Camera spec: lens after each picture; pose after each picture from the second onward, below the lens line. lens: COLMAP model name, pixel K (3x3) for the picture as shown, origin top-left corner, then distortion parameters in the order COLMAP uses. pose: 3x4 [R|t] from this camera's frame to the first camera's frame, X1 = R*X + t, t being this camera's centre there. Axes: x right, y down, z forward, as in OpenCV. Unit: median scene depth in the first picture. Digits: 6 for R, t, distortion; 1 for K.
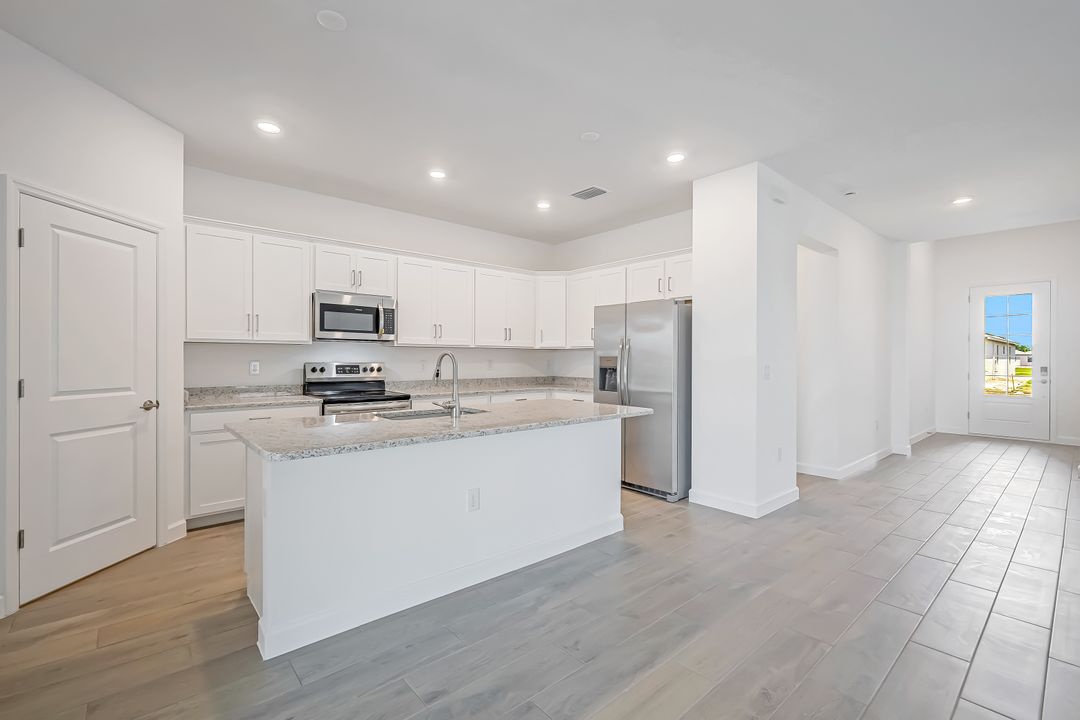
lens RADIAL K [[466.9, 0, 540.2], [0, 466.9, 358.0], [0, 0, 1]] dist [-0.002843, -0.000335]
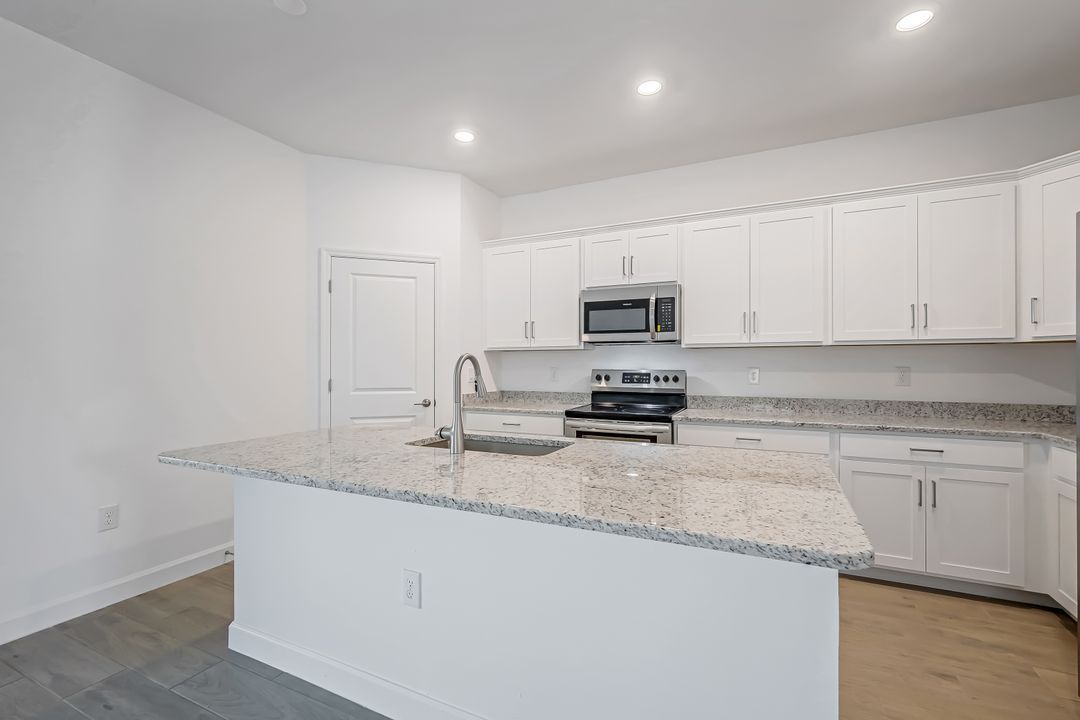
lens RADIAL K [[475.7, 0, 540.0], [0, 475.7, 360.0], [0, 0, 1]] dist [0.001133, 0.000046]
pose [[0.393285, -0.013139, -0.919323, 0.308270], [0.003106, 0.999911, -0.012962, 0.003084], [0.919411, 0.002242, 0.393291, 0.540317]]
